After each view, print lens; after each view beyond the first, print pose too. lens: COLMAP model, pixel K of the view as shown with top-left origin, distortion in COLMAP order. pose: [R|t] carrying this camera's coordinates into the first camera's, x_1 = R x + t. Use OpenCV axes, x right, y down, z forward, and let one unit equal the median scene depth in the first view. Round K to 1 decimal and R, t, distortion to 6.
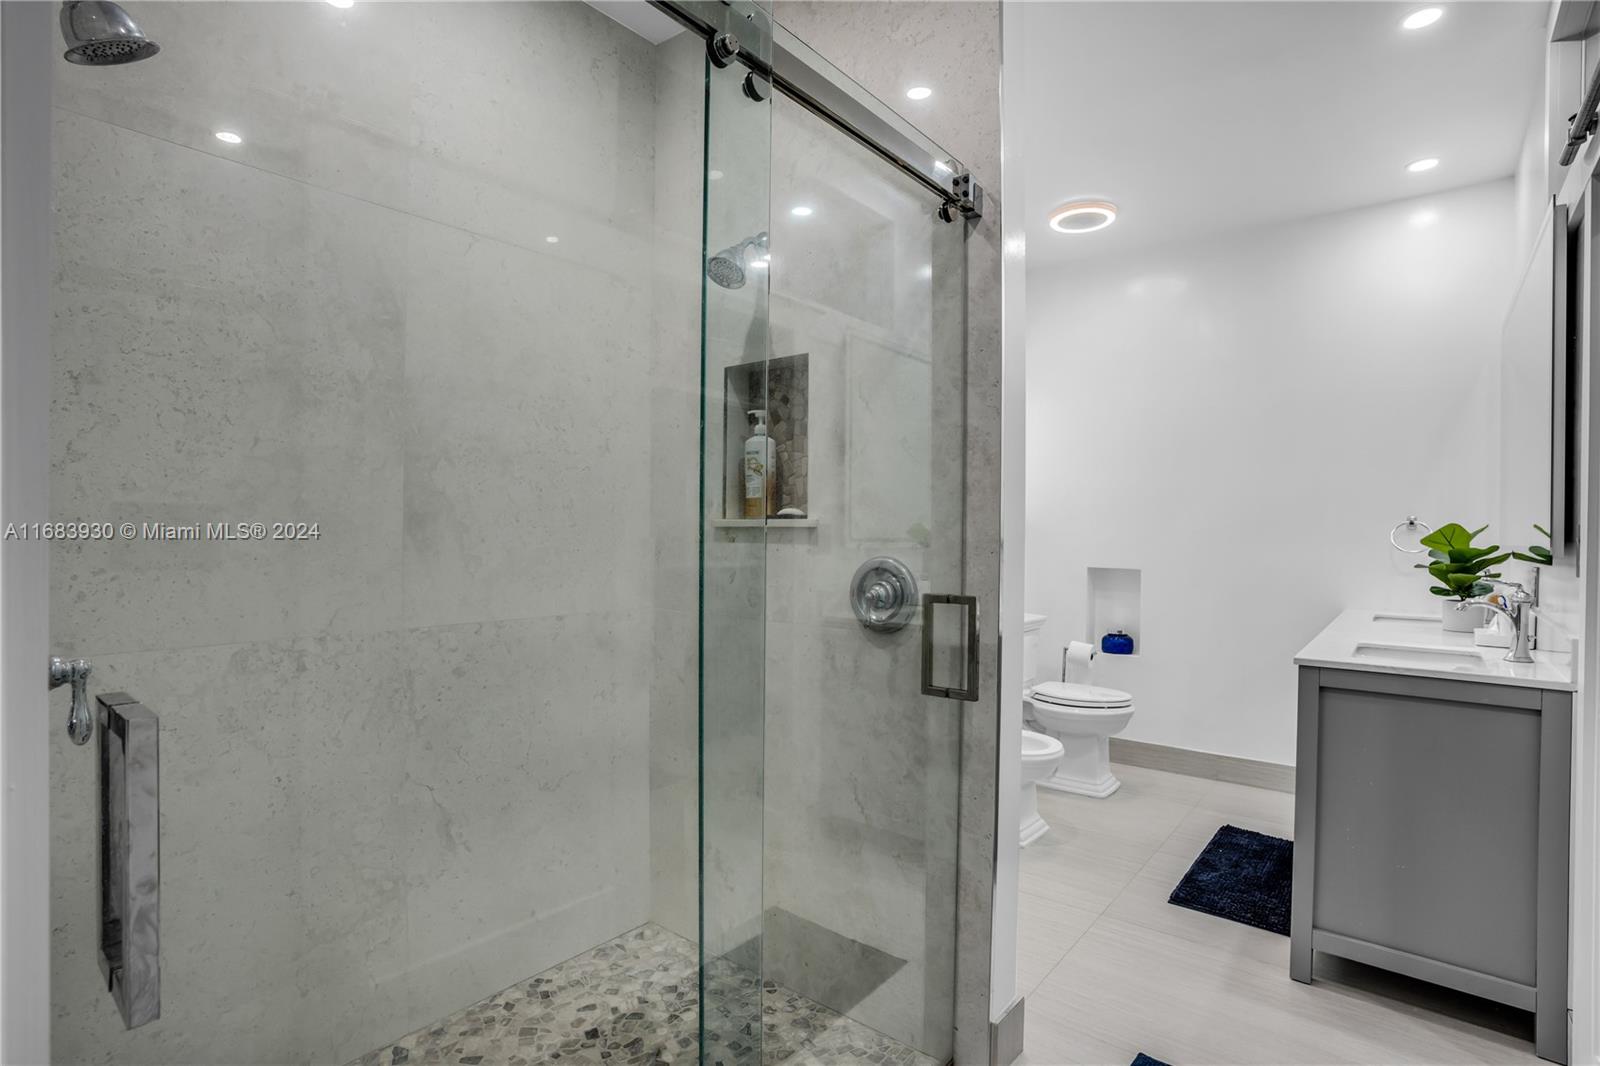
lens RADIAL K [[785.7, 0, 796.5], [0, 785.7, 530.1], [0, 0, 1]] dist [-0.078893, 0.035983]
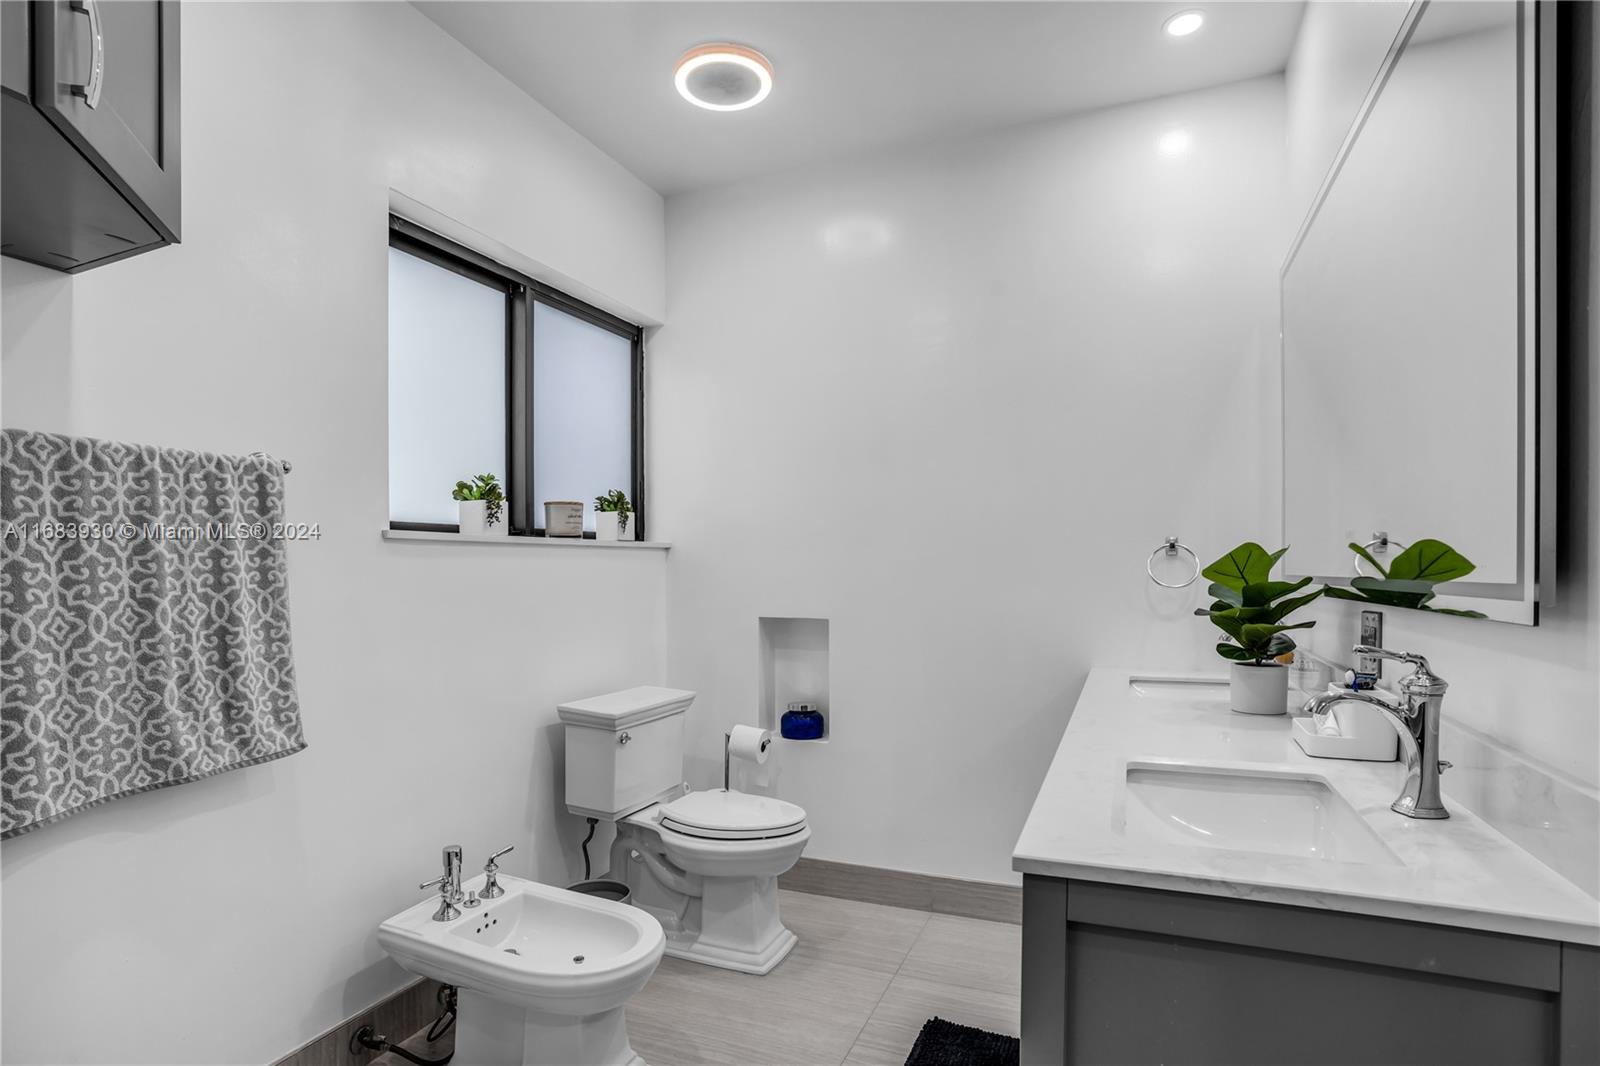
lens RADIAL K [[804.6, 0, 797.1], [0, 804.6, 582.7], [0, 0, 1]] dist [-0.084185, 0.039786]
pose [[0.958188, -0.022287, 0.285270, 0.416110], [0.016790, 0.999623, 0.021703, 0.004410], [-0.285646, -0.016006, 0.958201, 0.617392]]
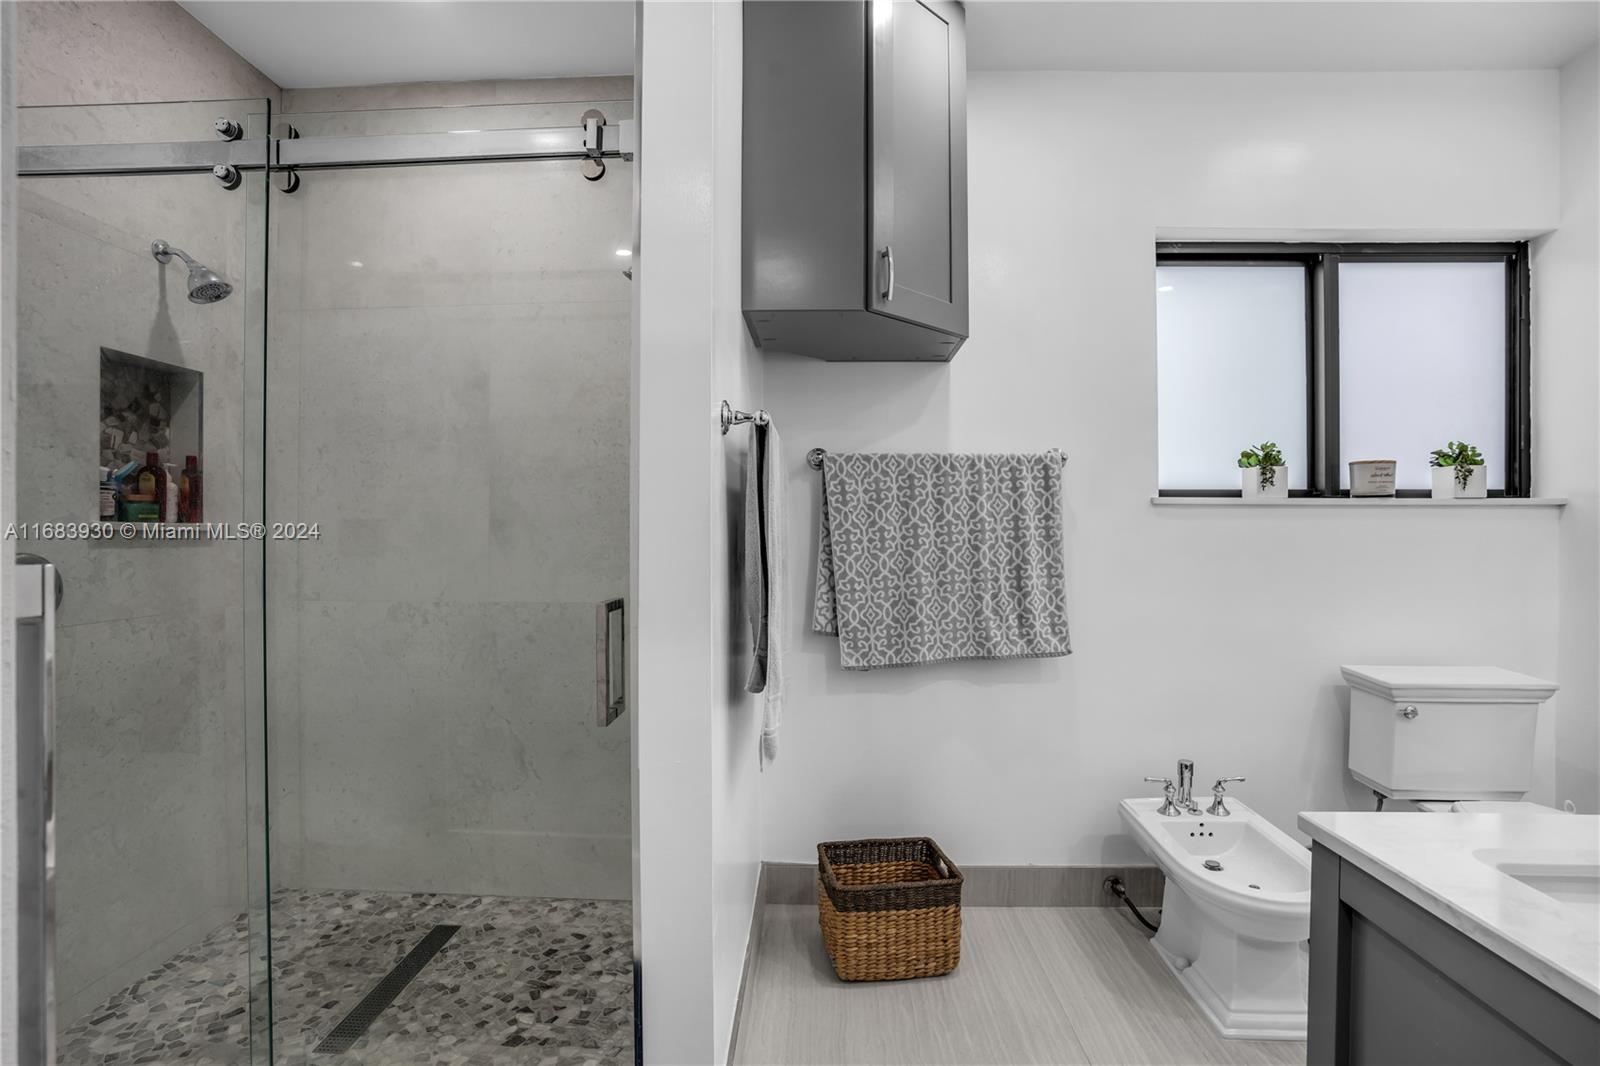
lens RADIAL K [[785.7, 0, 796.5], [0, 785.7, 530.1], [0, 0, 1]] dist [-0.078893, 0.035983]
pose [[0.603526, -0.009353, -0.797288, 0.828460], [0.004366, 0.999955, -0.008425, 0.010515], [0.797331, 0.001604, 0.603540, 0.520875]]
